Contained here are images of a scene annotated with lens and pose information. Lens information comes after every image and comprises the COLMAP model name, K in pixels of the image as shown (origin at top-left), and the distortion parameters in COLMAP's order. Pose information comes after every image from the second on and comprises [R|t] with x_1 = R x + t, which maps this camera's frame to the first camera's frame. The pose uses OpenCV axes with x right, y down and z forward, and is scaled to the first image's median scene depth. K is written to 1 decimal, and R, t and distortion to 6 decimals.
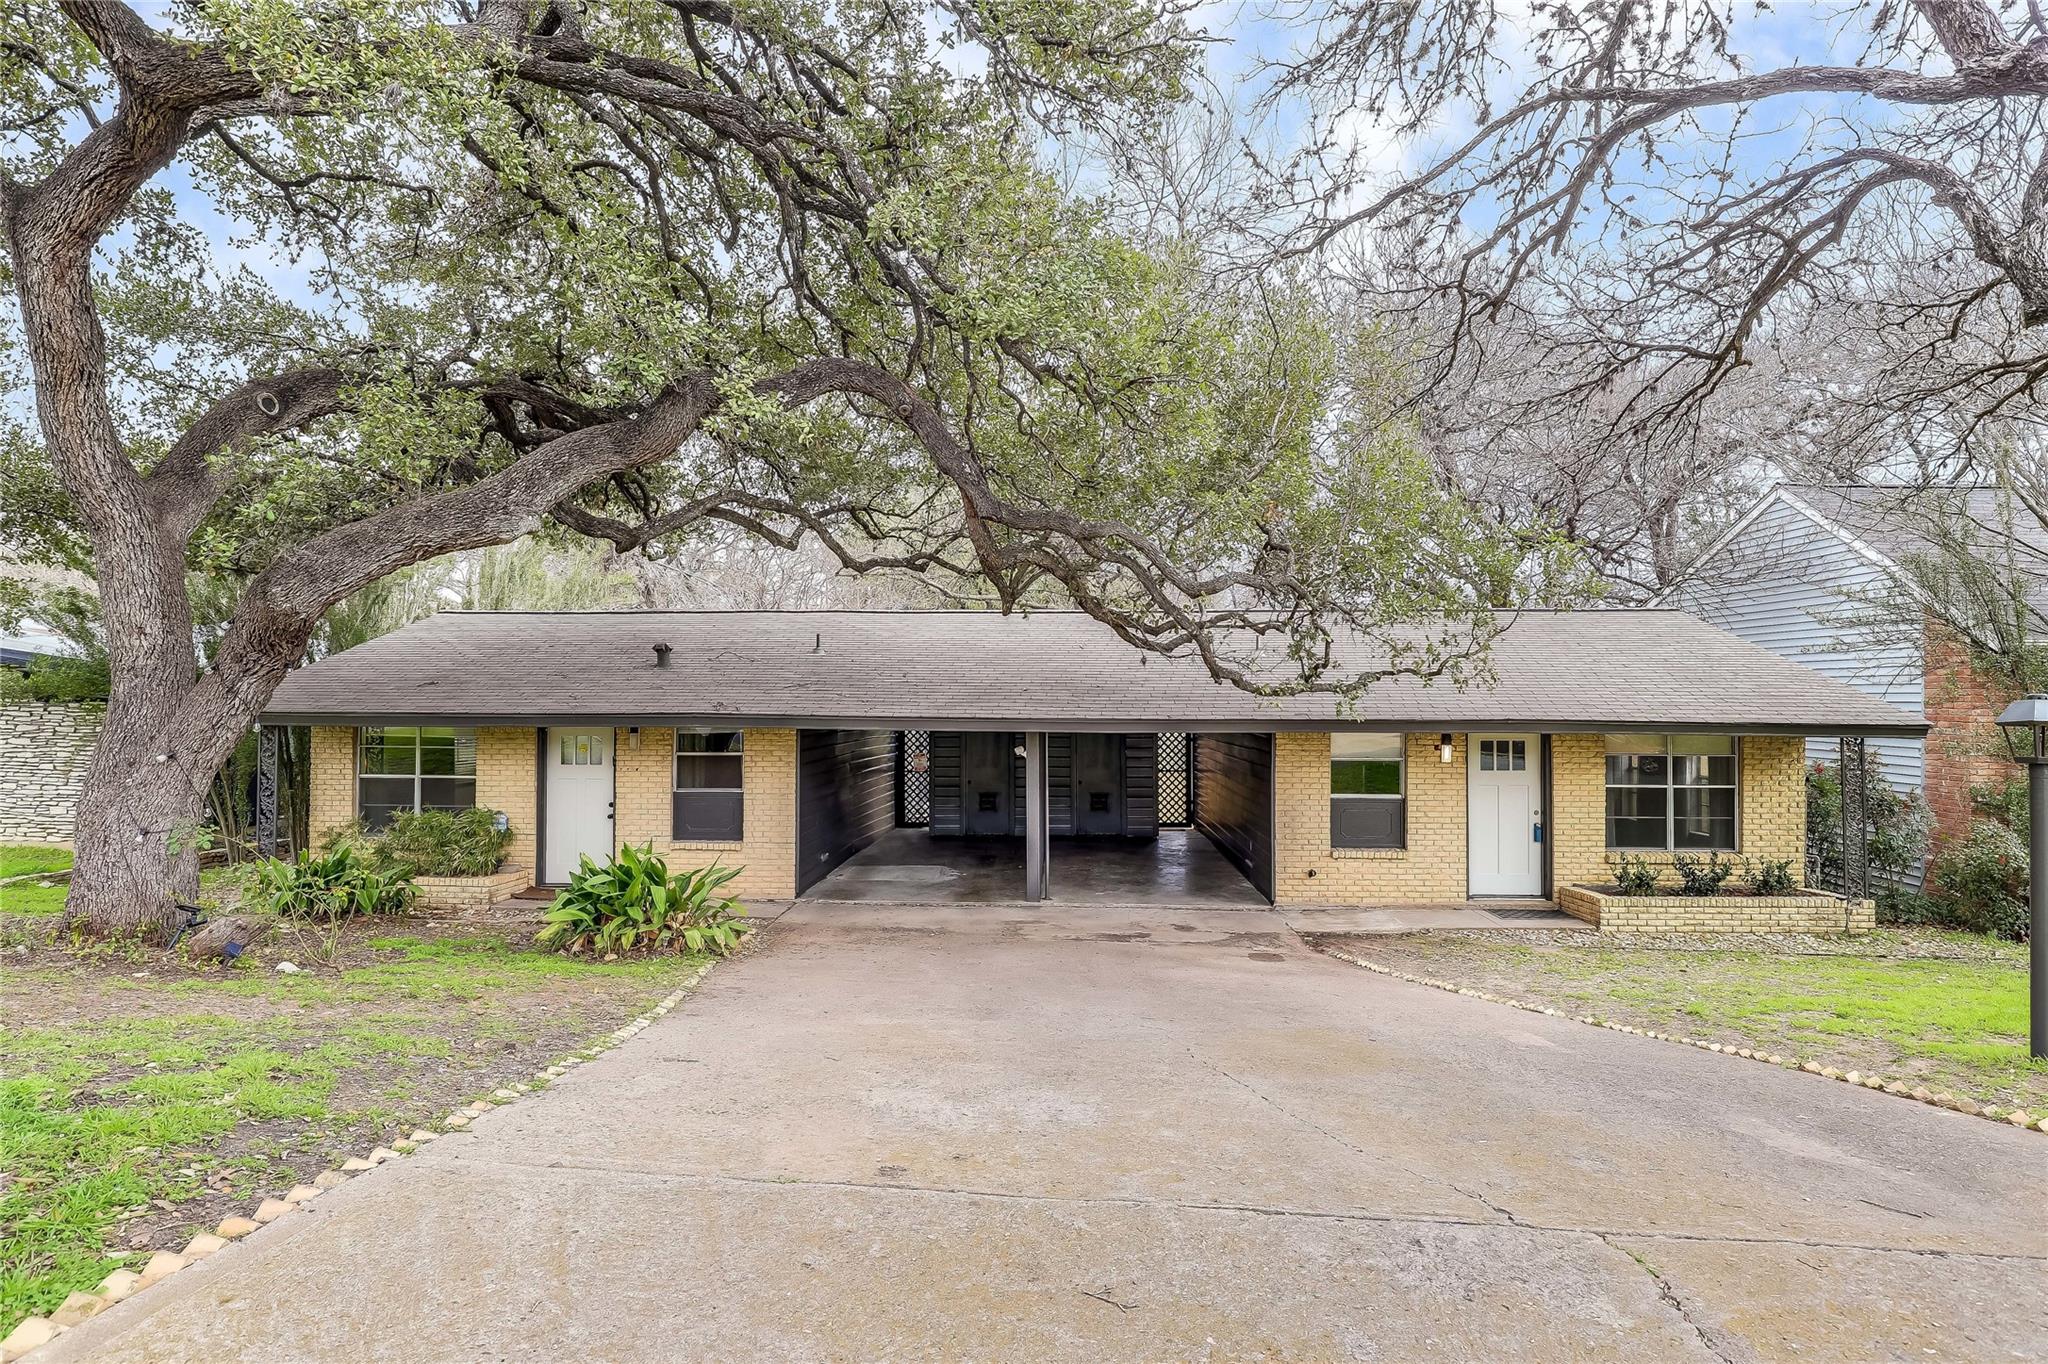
lens RADIAL K [[1025.2, 0, 1022.4], [0, 1025.2, 688.3], [0, 0, 1]] dist [-0.003003, -0.000814]
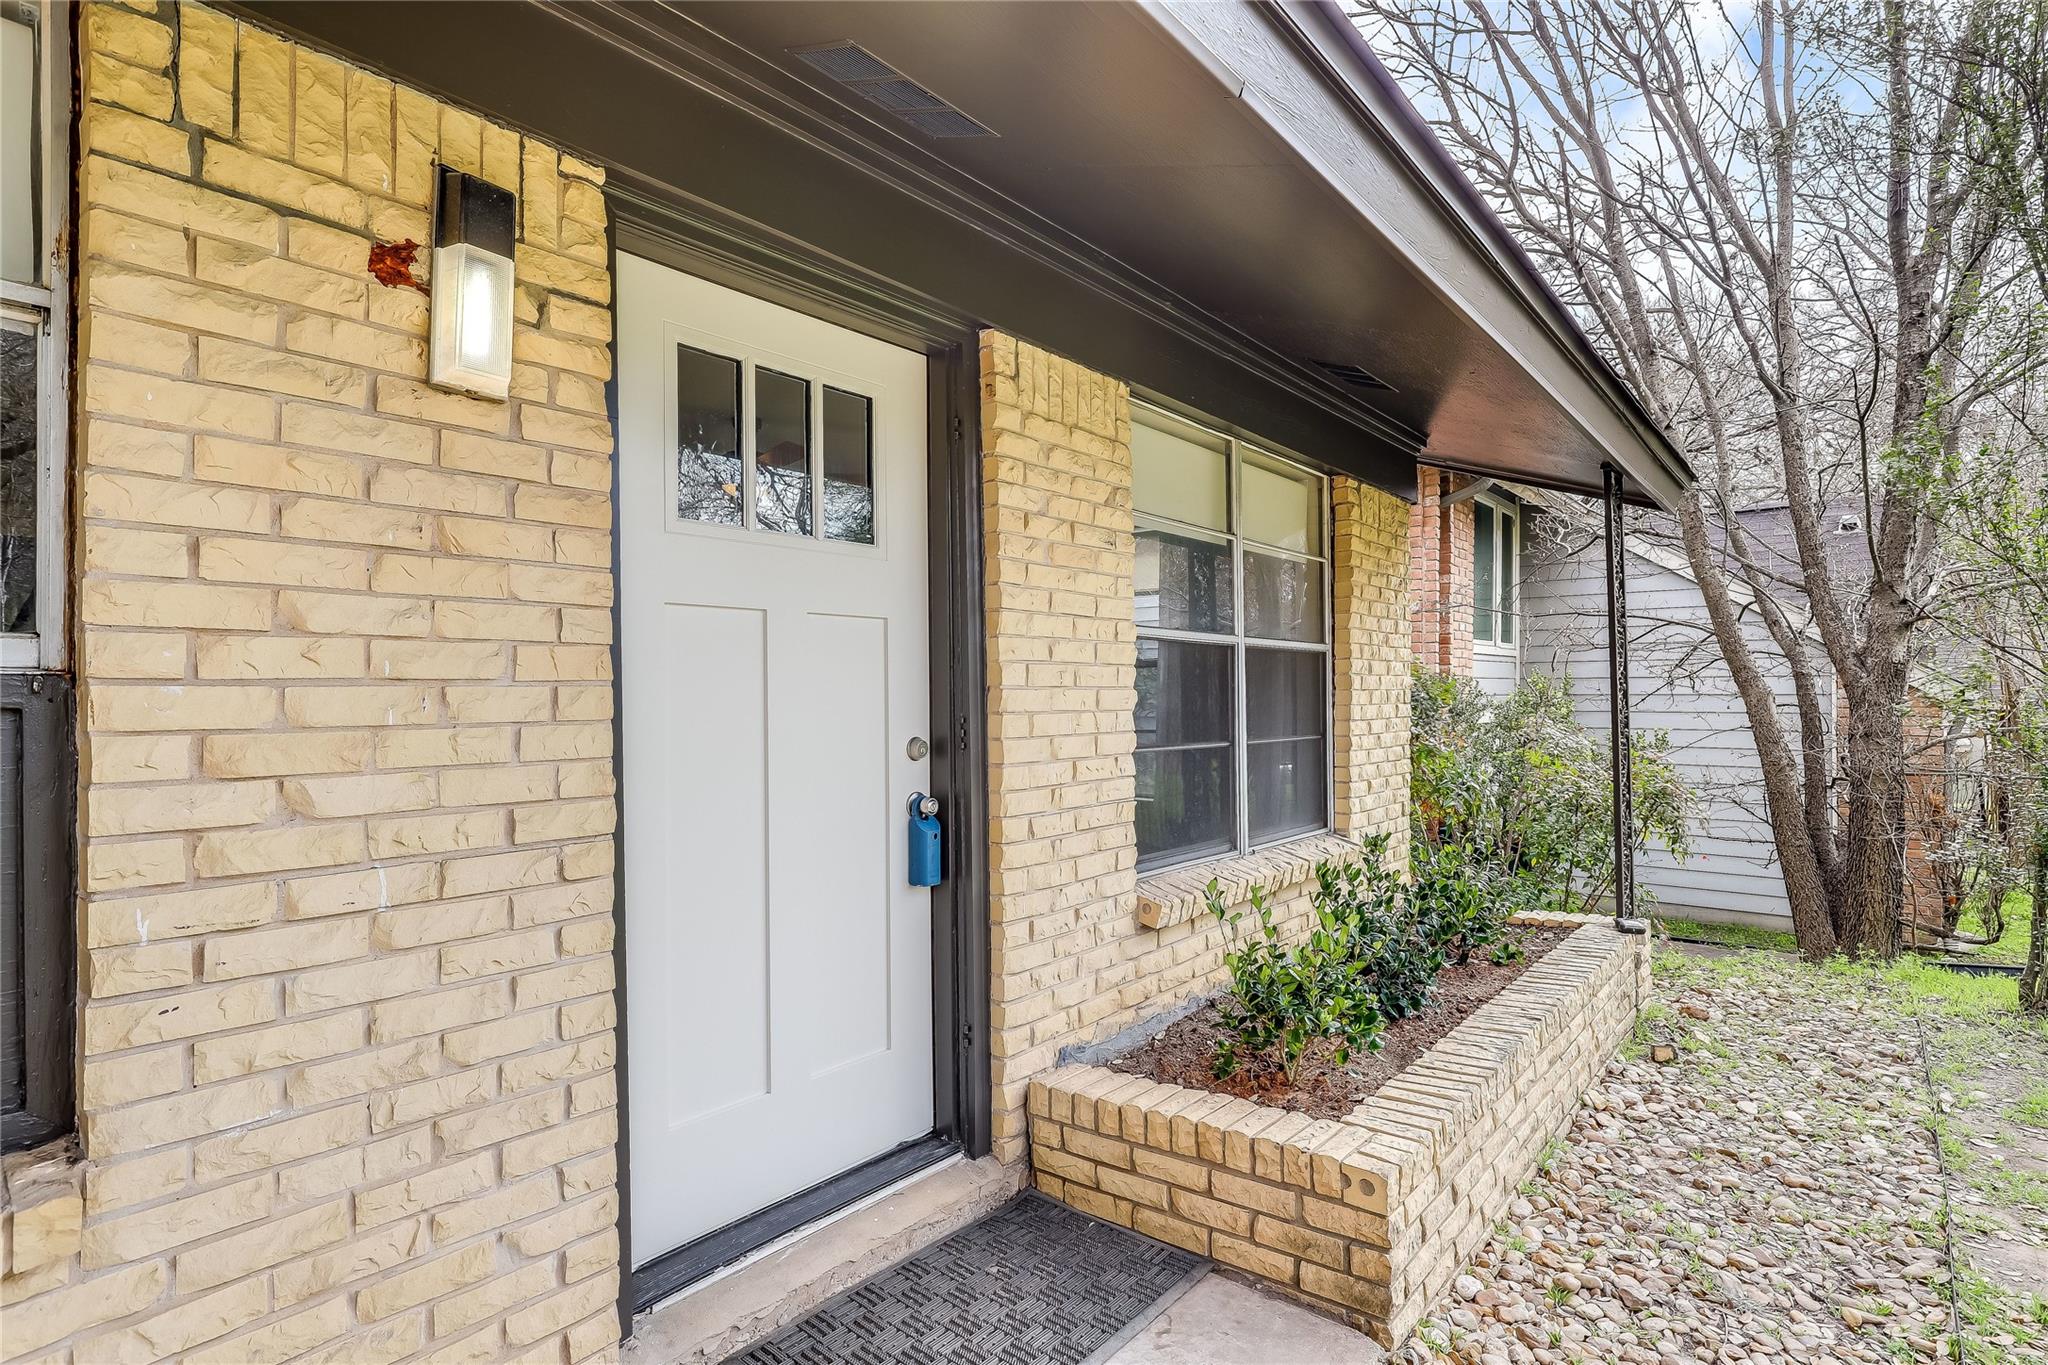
lens RADIAL K [[1025.2, 0, 1022.4], [0, 1025.2, 688.8], [0, 0, 1]] dist [-0.003003, -0.000814]
pose [[0.624043, 0.000401, 0.781390, 0.355108], [0.002329, 0.999994, -0.002372, 0.111121], [-0.781386, 0.003300, 0.624039, 0.863656]]
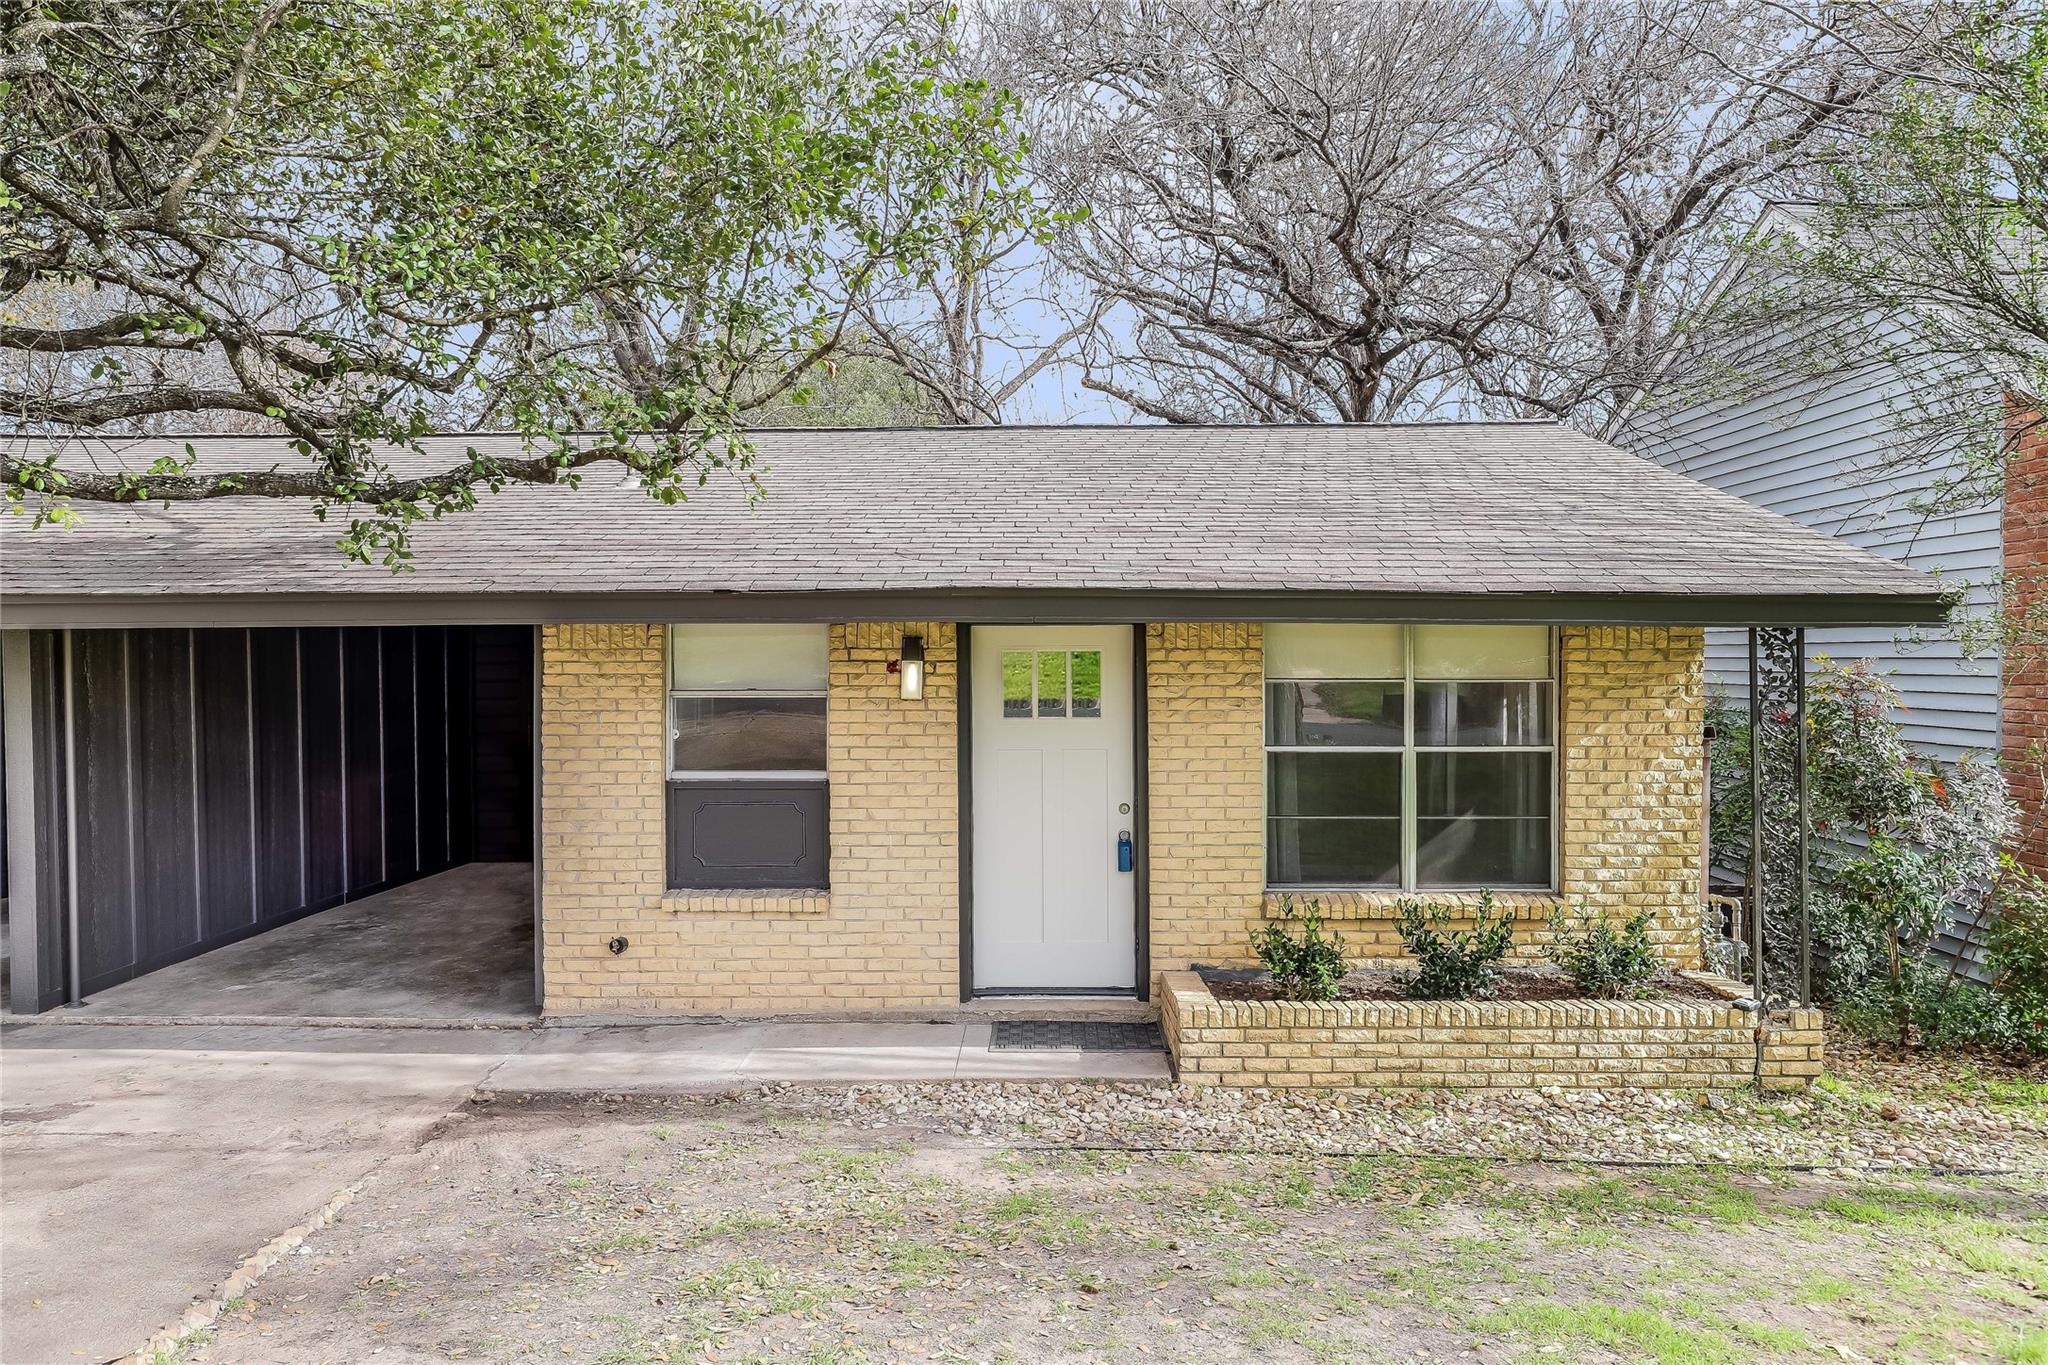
lens RADIAL K [[1291.2, 0, 988.3], [0, 1291.2, 681.5], [0, 0, 1]] dist [-0.003384, 0.000218]
pose [[0.999976, -0.006684, 0.001603, 0.446893], [0.006647, 0.999736, 0.021990, 0.052065], [-0.001750, -0.021978, 0.999757, 0.430248]]
